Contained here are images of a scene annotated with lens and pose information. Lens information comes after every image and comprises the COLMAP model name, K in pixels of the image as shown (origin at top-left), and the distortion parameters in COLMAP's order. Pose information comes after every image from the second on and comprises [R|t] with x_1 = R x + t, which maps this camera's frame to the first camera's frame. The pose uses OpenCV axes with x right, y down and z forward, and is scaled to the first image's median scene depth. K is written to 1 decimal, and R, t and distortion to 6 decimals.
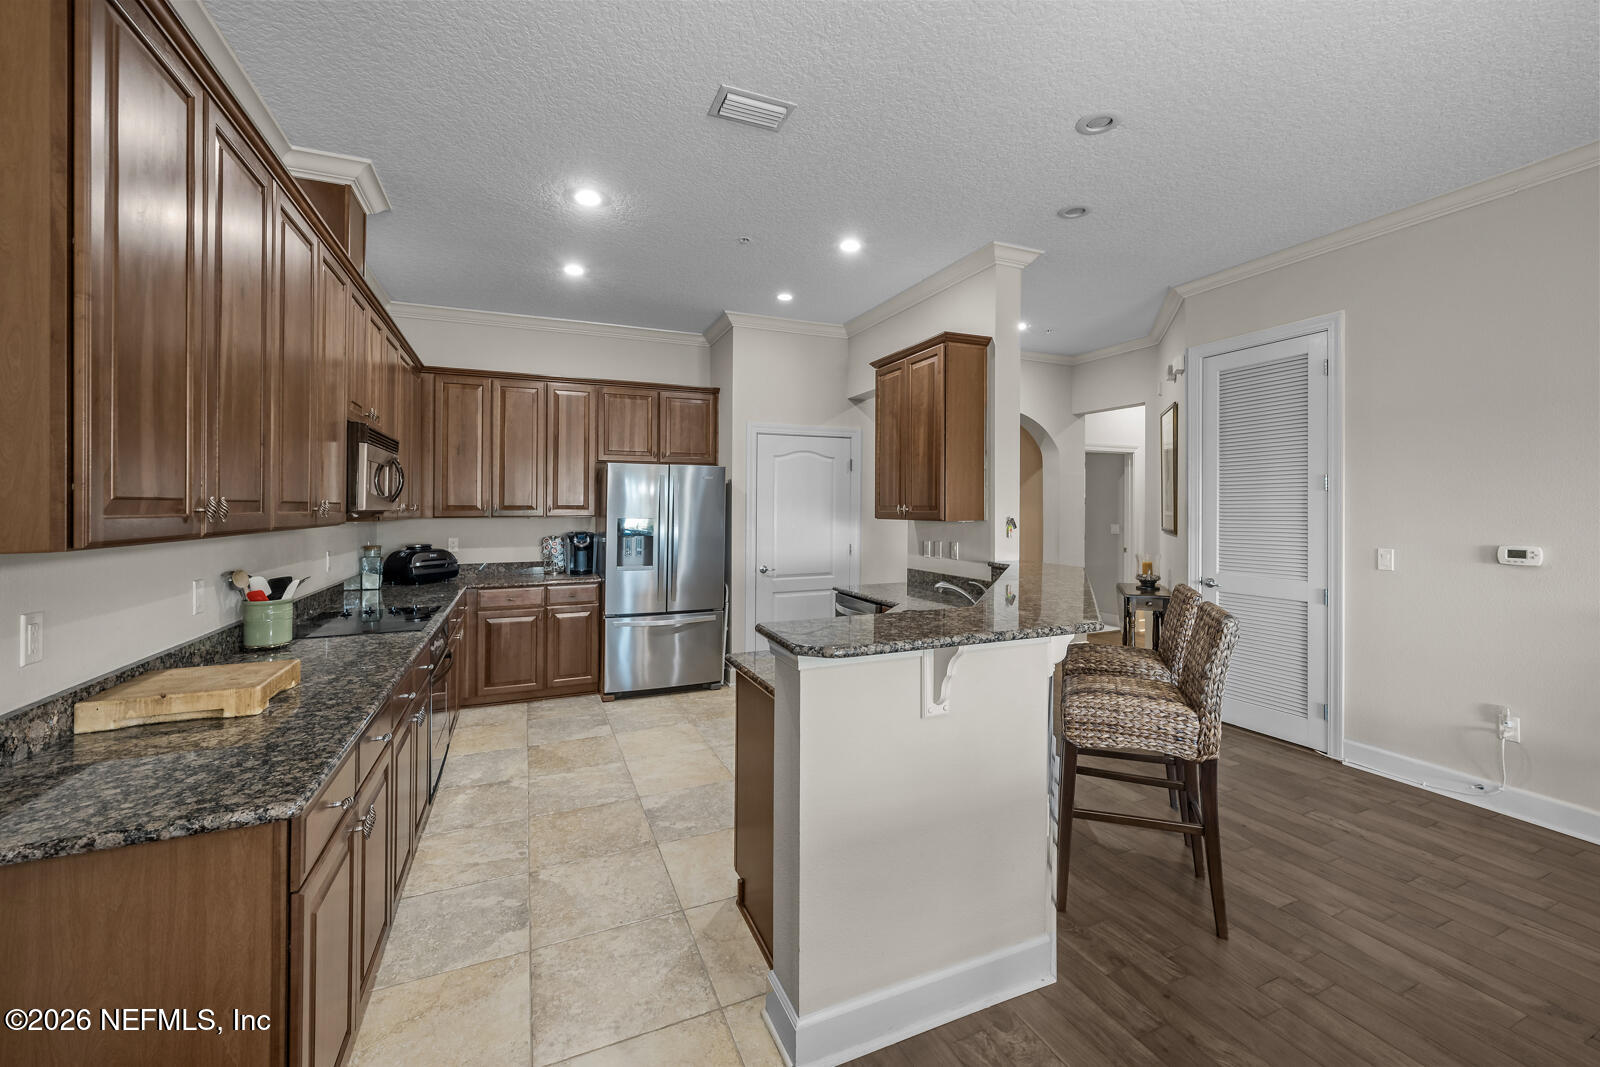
lens RADIAL K [[649.3, 0, 820.1], [0, 649.3, 510.2], [0, 0, 1]] dist [-0.001368, 0.000120]
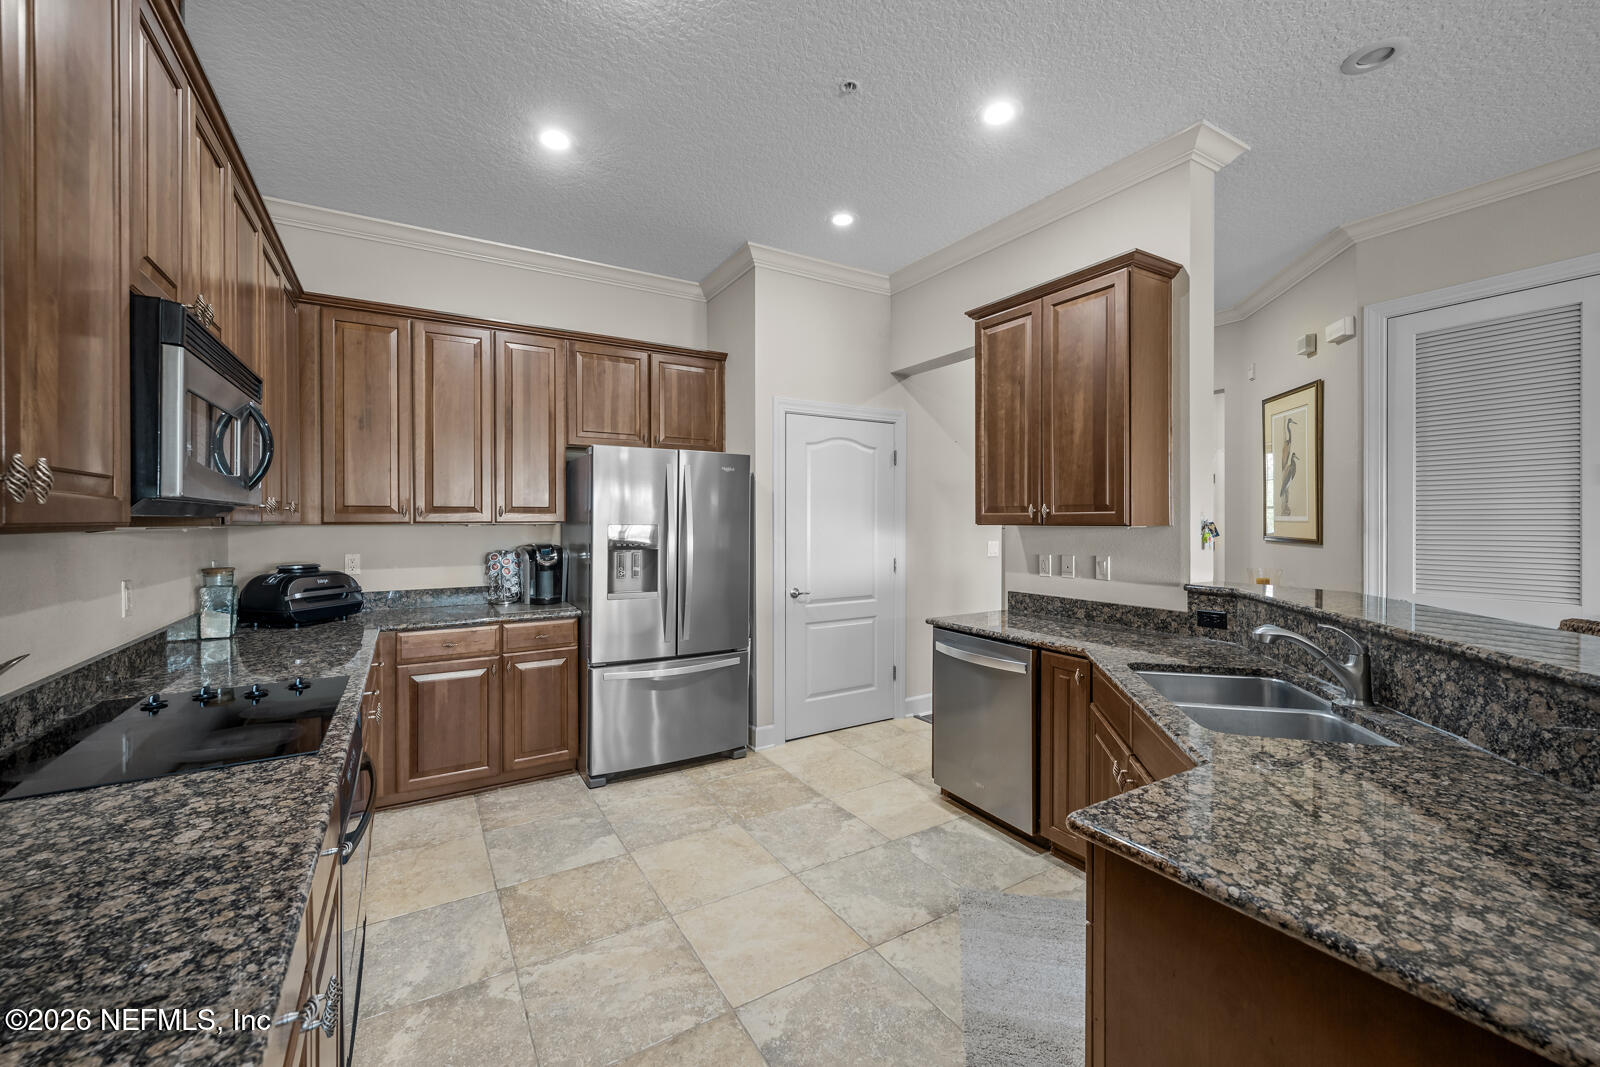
lens RADIAL K [[638.0, 0, 800.0], [0, 638.0, 533.5], [0, 0, 1]] dist [0.000655, 0.000106]
pose [[0.992714, -0.002671, 0.120464, -0.190482], [0.000535, 0.999842, 0.017765, 0.009933], [-0.120492, -0.017571, 0.992559, 0.295600]]
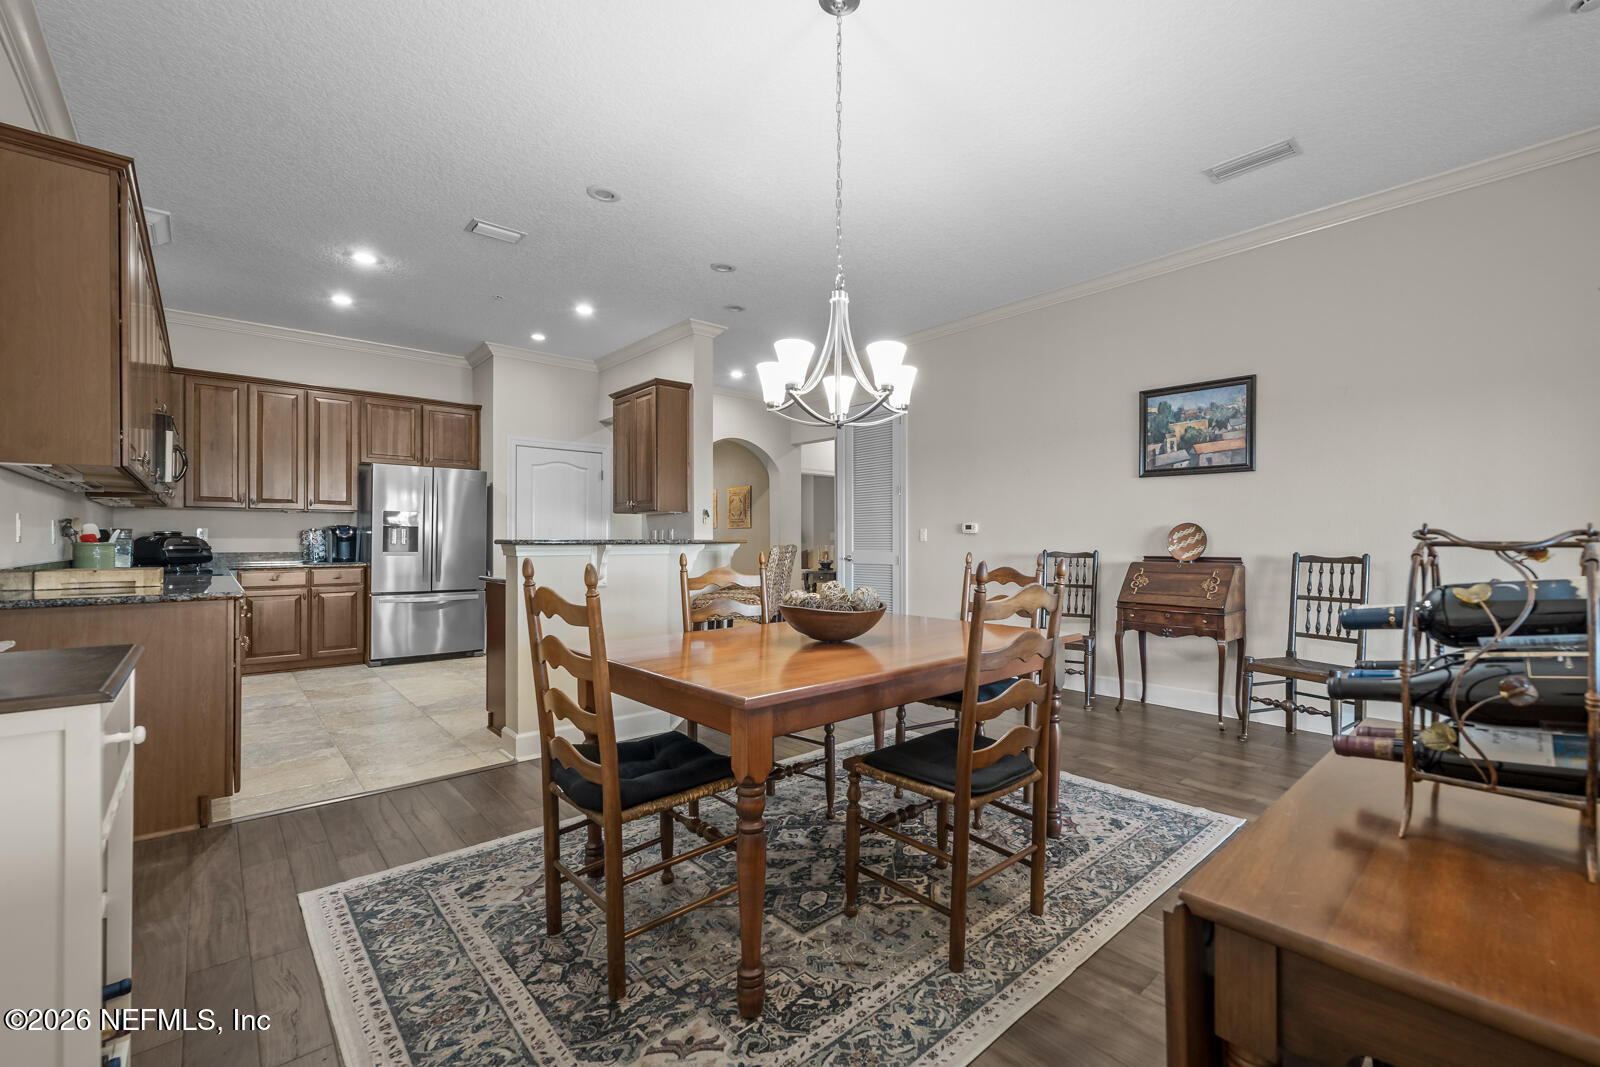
lens RADIAL K [[668.3, 0, 847.3], [0, 668.3, 547.6], [0, 0, 1]] dist [0.001545, -0.000006]
pose [[0.944413, -0.002168, 0.328754, 0.084440], [-0.000042, 0.999977, 0.006714, 0.071286], [-0.328761, -0.006355, 0.944392, -0.423761]]
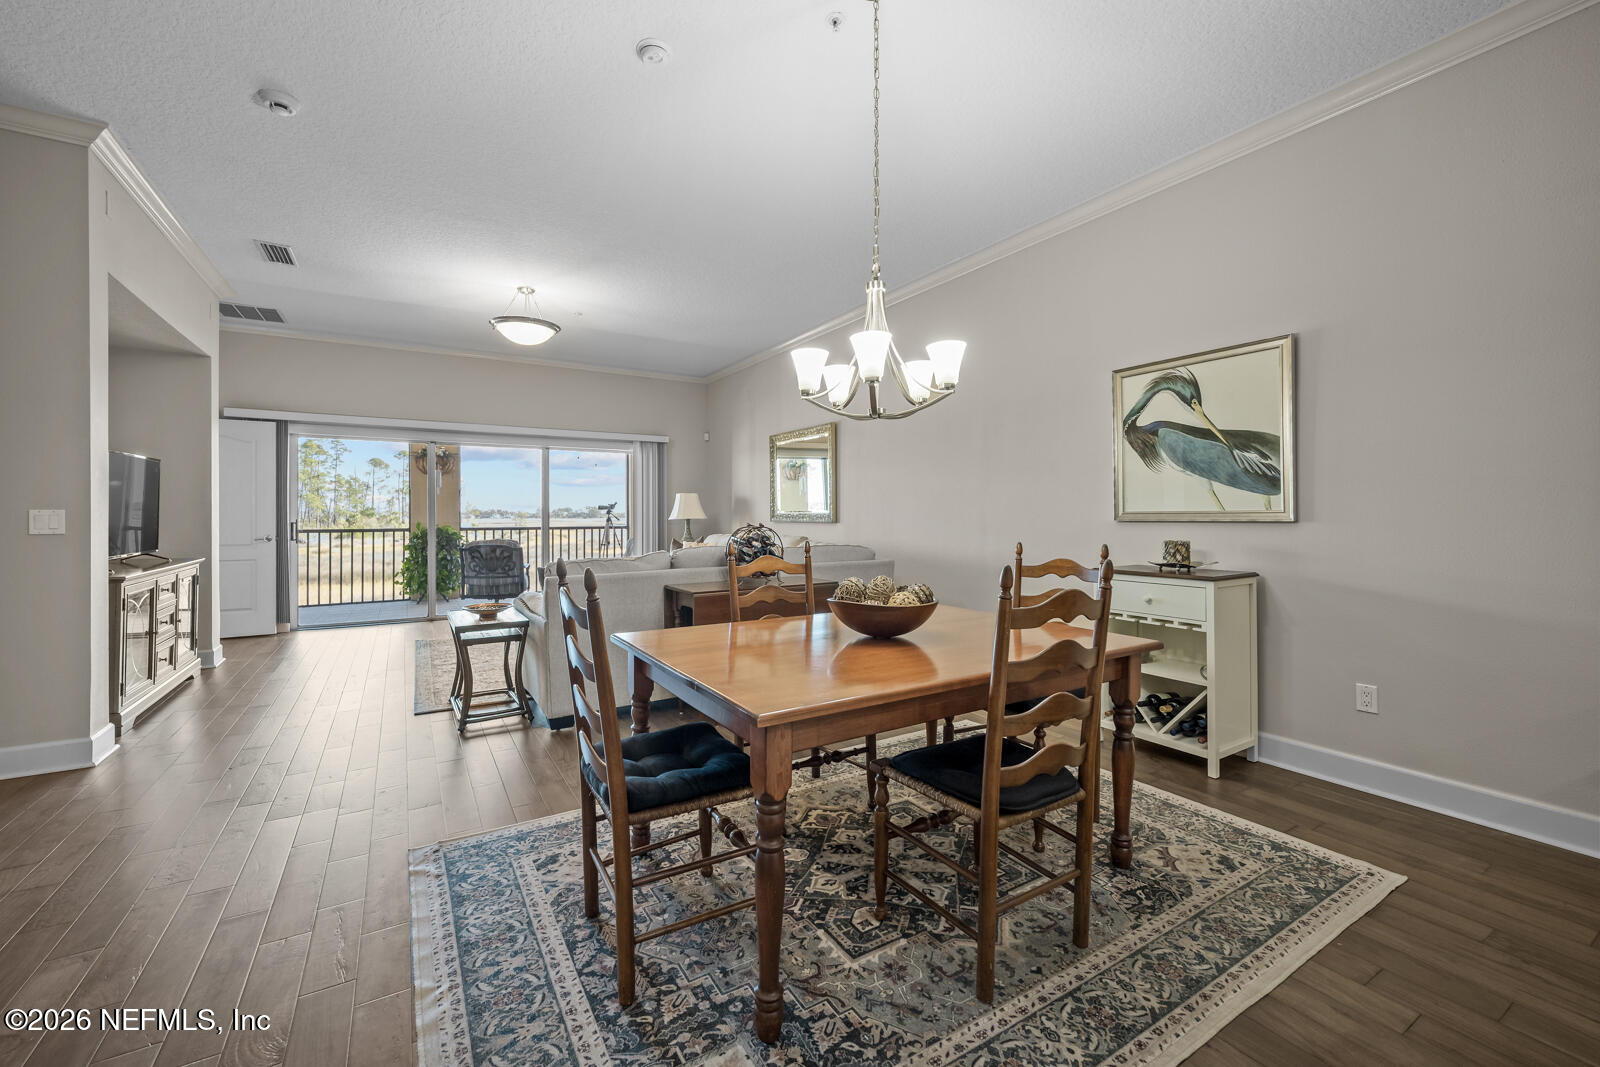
lens RADIAL K [[631.7, 0, 776.9], [0, 631.7, 539.0], [0, 0, 1]] dist [0.000111, 0.000171]
pose [[-0.994233, 0.006300, -0.107057, 0.359128], [0.001971, 0.999178, 0.040496, 0.053540], [0.107224, 0.040052, -0.993428, 0.480294]]
